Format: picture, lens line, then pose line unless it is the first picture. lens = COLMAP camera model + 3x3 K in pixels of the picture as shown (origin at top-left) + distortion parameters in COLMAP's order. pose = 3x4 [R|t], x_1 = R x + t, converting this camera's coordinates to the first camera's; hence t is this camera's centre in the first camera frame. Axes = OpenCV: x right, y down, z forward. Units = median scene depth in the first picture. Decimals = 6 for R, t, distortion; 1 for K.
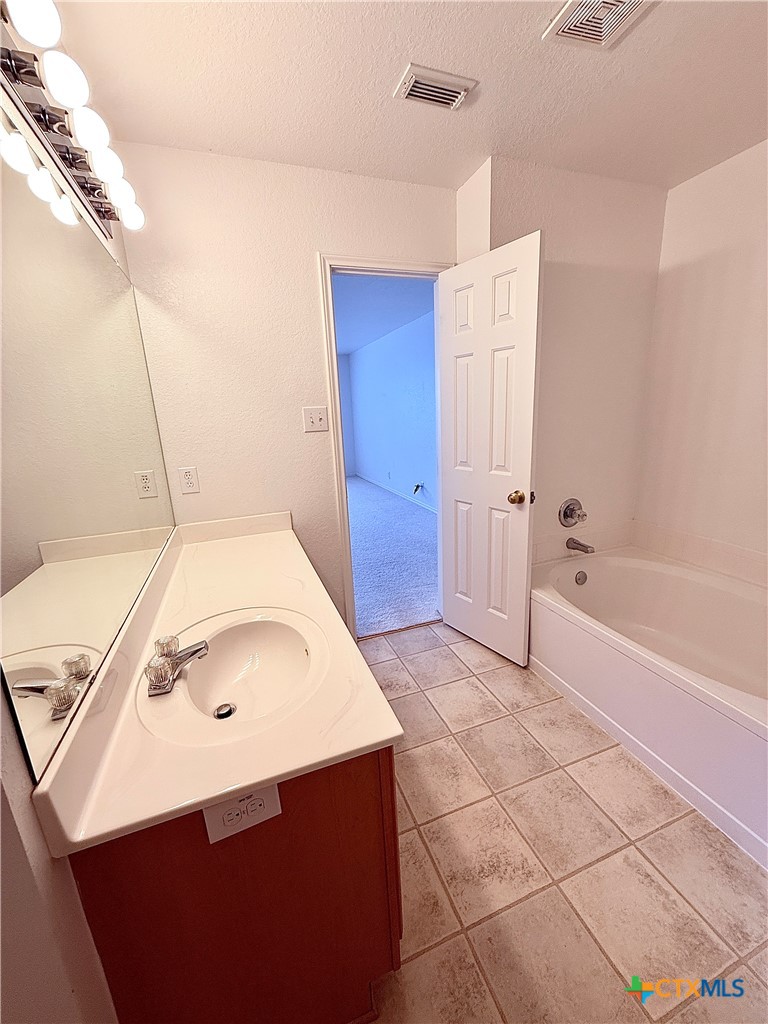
lens RADIAL K [[407.7, 0, 386.6], [0, 407.7, 514.2], [0, 0, 1]] dist [0.001039, 0.000224]
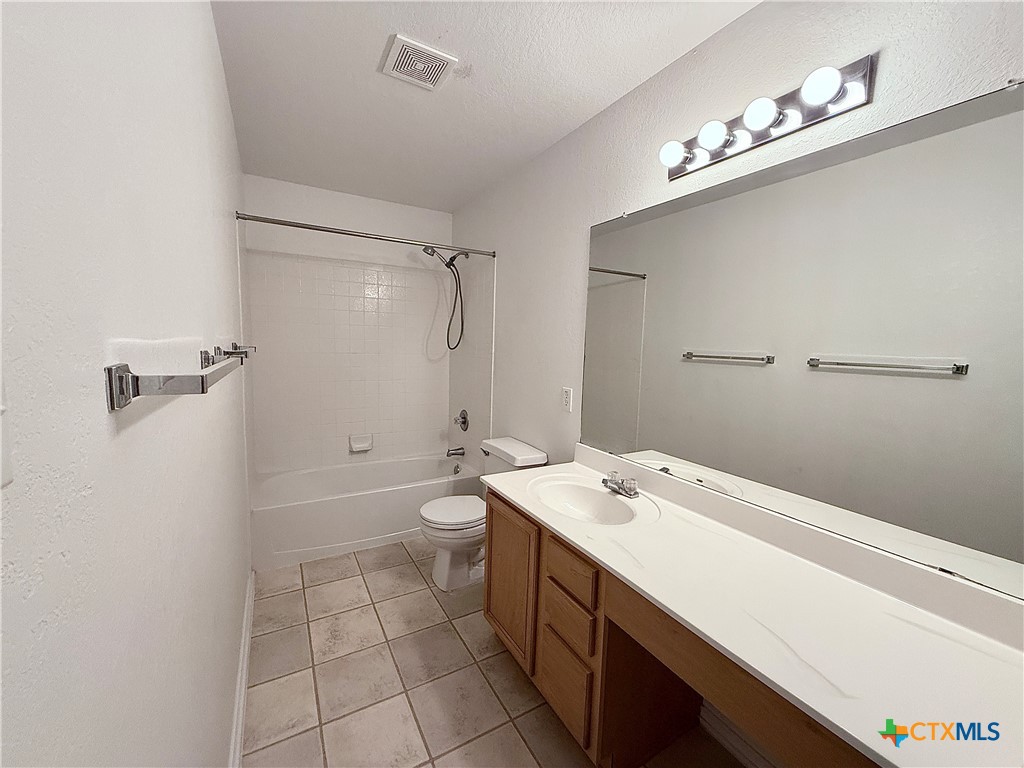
lens RADIAL K [[407.7, 0, 516.4], [0, 407.7, 384.8], [0, 0, 1]] dist [0.001039, 0.000224]
pose [[0.176080, 0.145939, -0.973498, 1.700450], [-0.280850, 0.955292, 0.092412, -0.363424], [0.943461, 0.257134, 0.209194, 1.056302]]
